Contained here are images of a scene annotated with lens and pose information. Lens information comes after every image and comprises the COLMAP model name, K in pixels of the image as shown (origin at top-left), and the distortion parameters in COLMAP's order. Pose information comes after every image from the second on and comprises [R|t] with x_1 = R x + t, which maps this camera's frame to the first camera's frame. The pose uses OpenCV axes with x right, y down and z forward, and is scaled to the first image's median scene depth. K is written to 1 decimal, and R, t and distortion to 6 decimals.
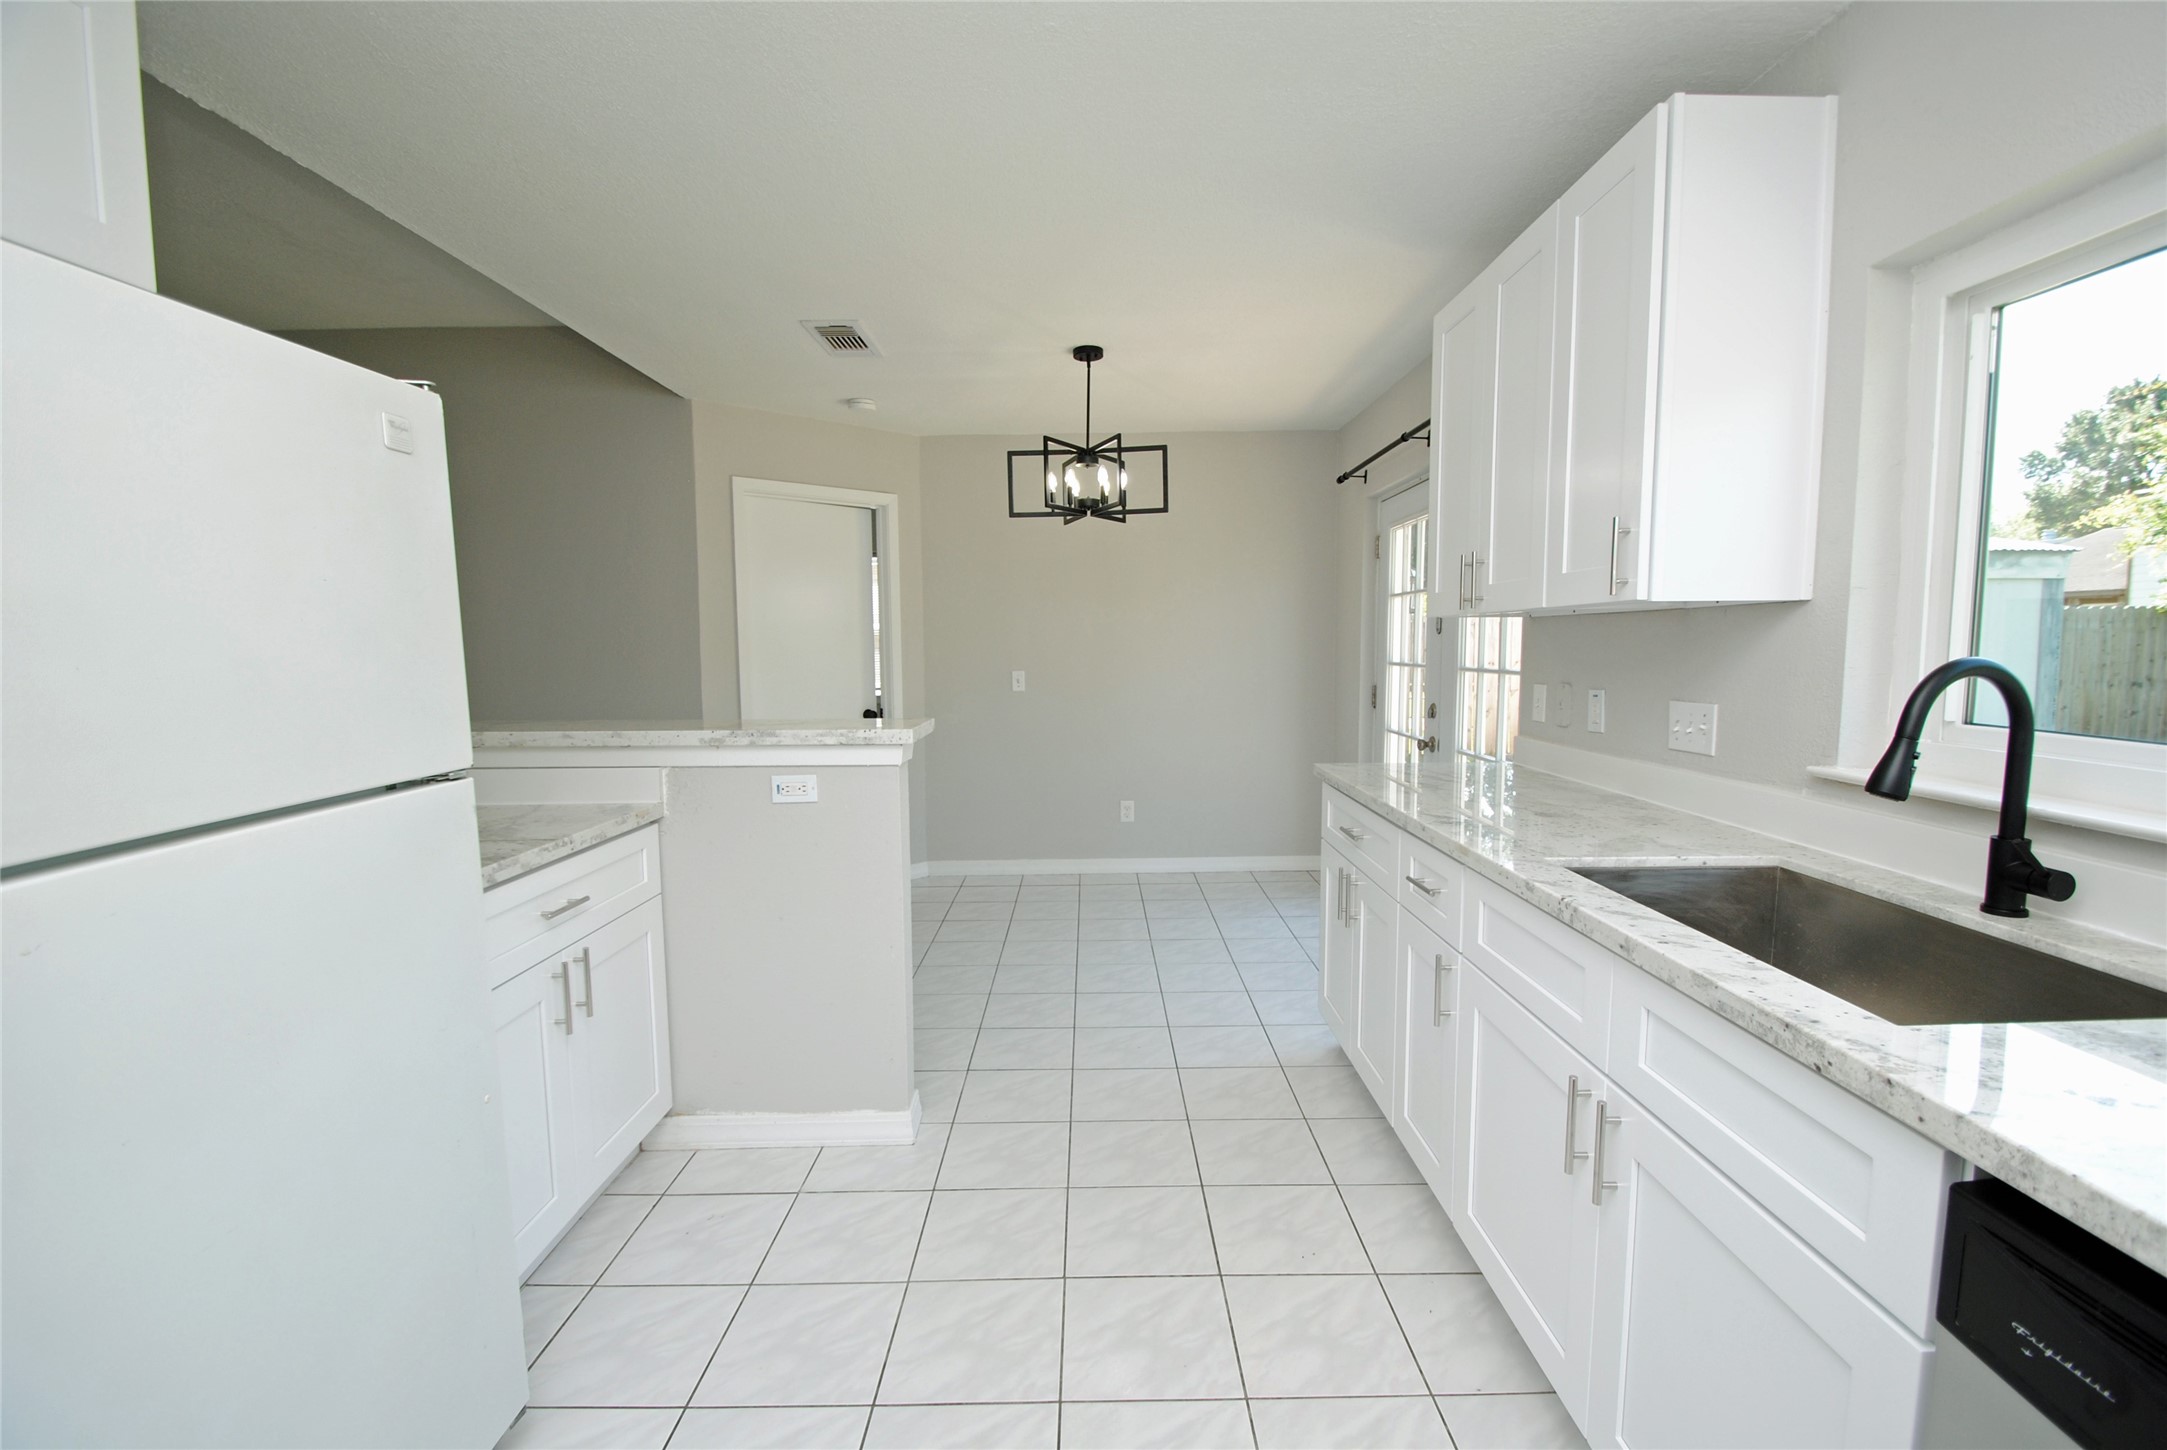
lens RADIAL K [[950.4, 0, 1096.5], [0, 950.4, 733.3], [0, 0, 1]] dist [-0.000291, -0.000271]
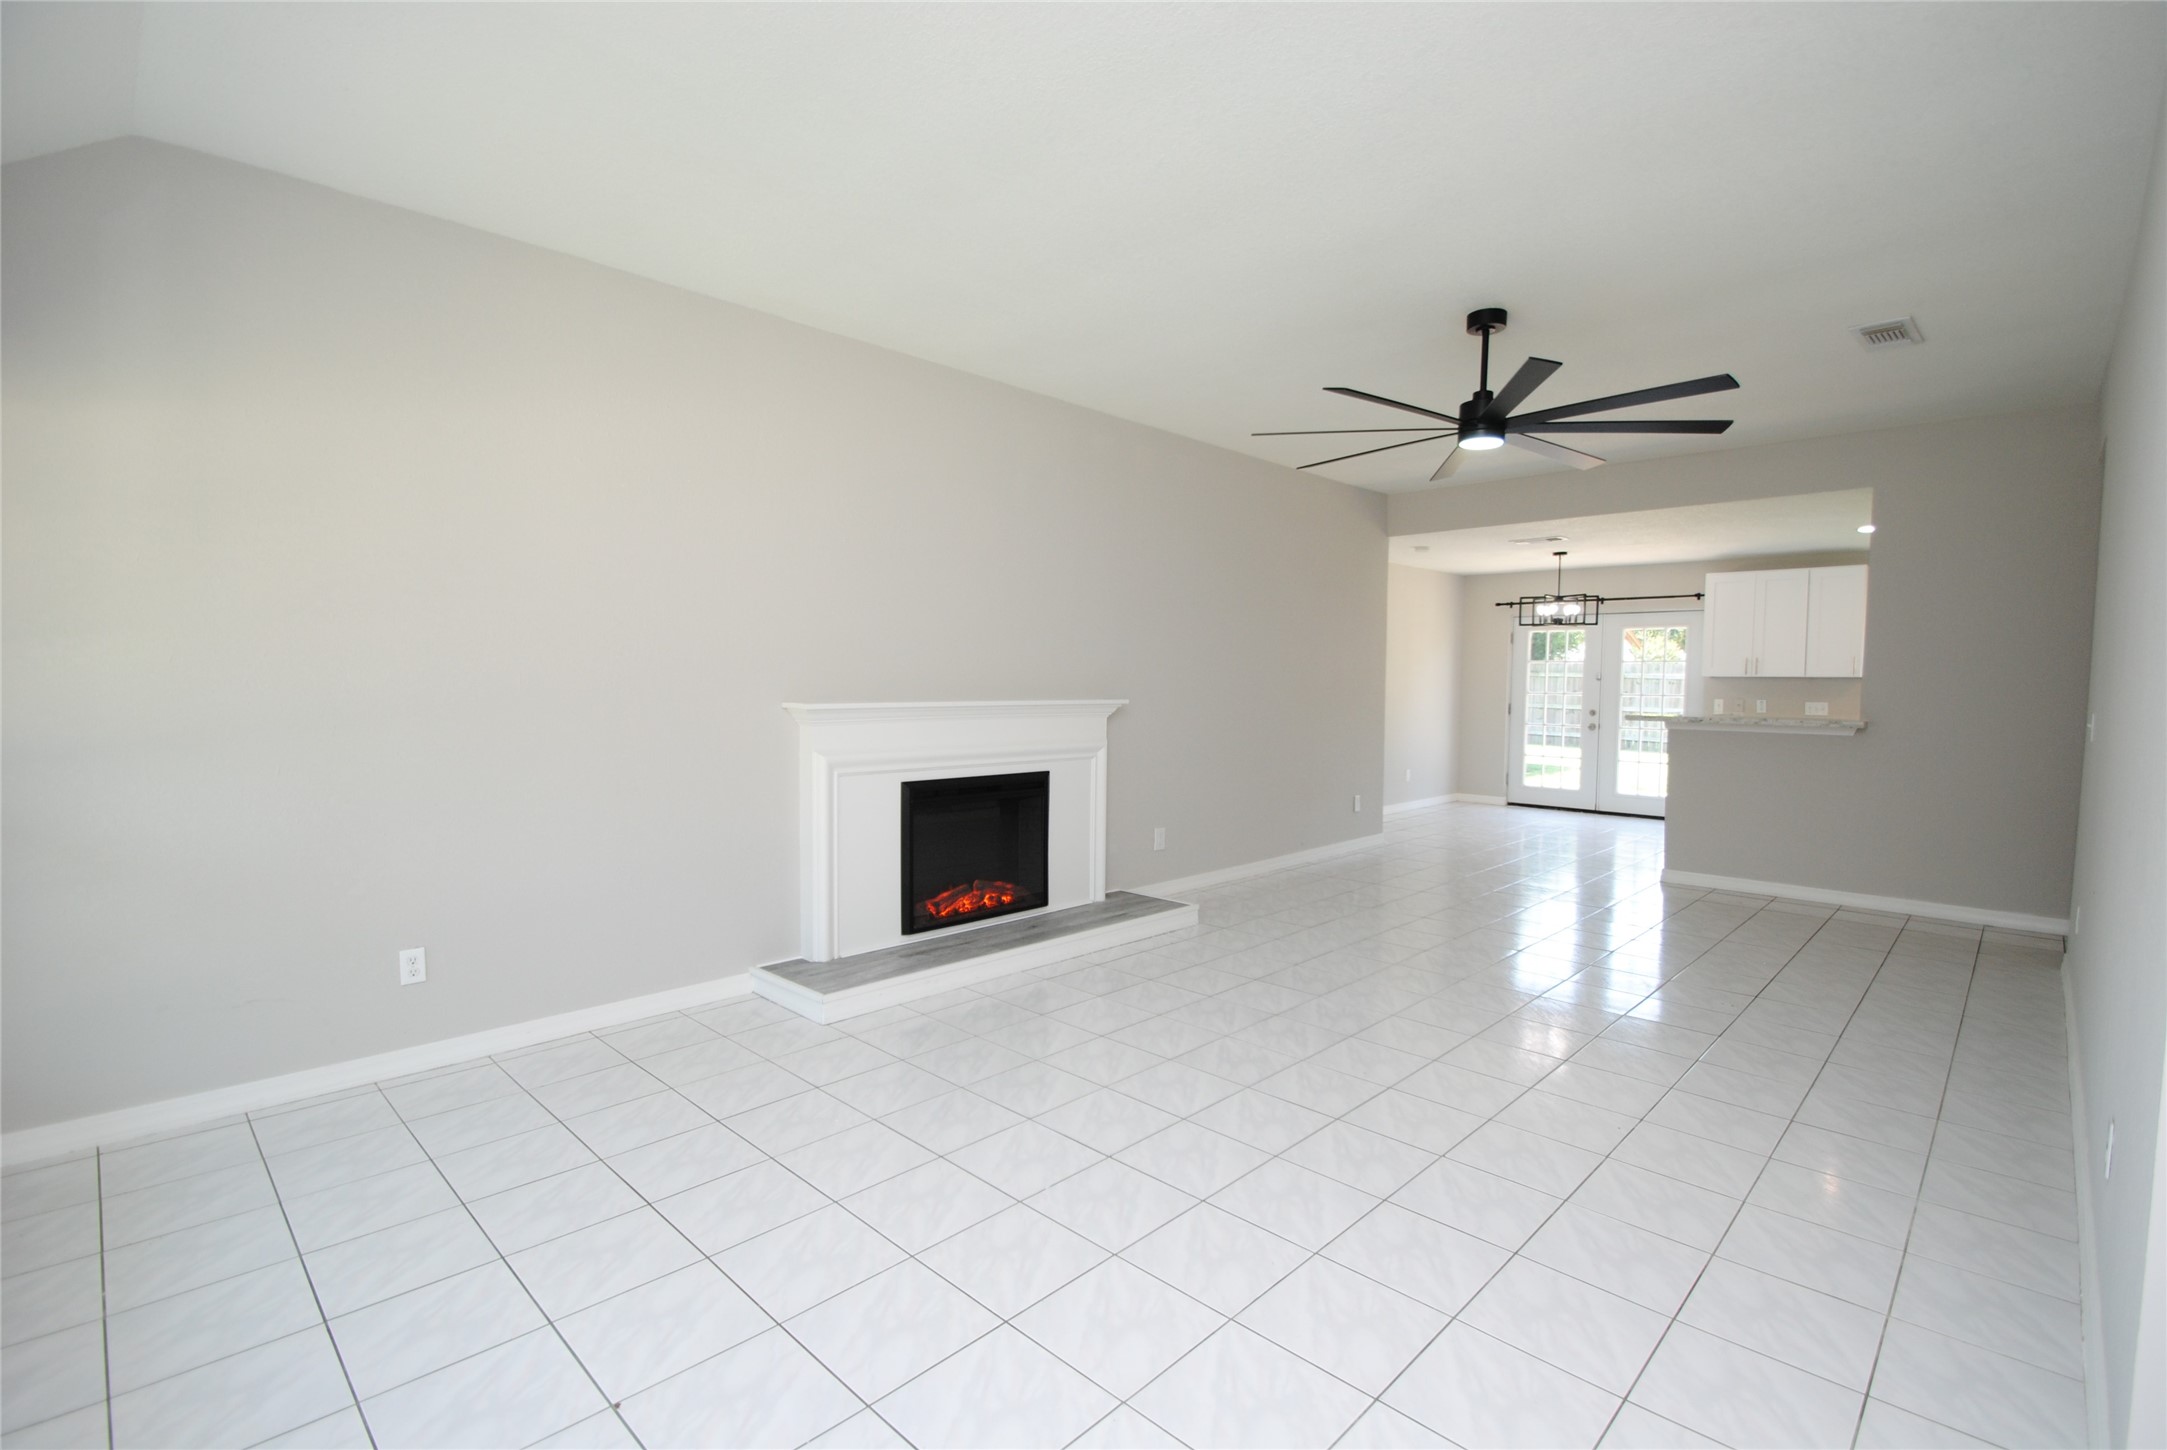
lens RADIAL K [[979.8, 0, 1104.9], [0, 979.8, 730.0], [0, 0, 1]] dist [-0.002026, -0.000524]
pose [[0.696748, -0.026149, 0.716840, -3.680108], [0.053878, 0.998420, -0.015947, -0.010770], [-0.715290, 0.049732, 0.697056, 0.281748]]
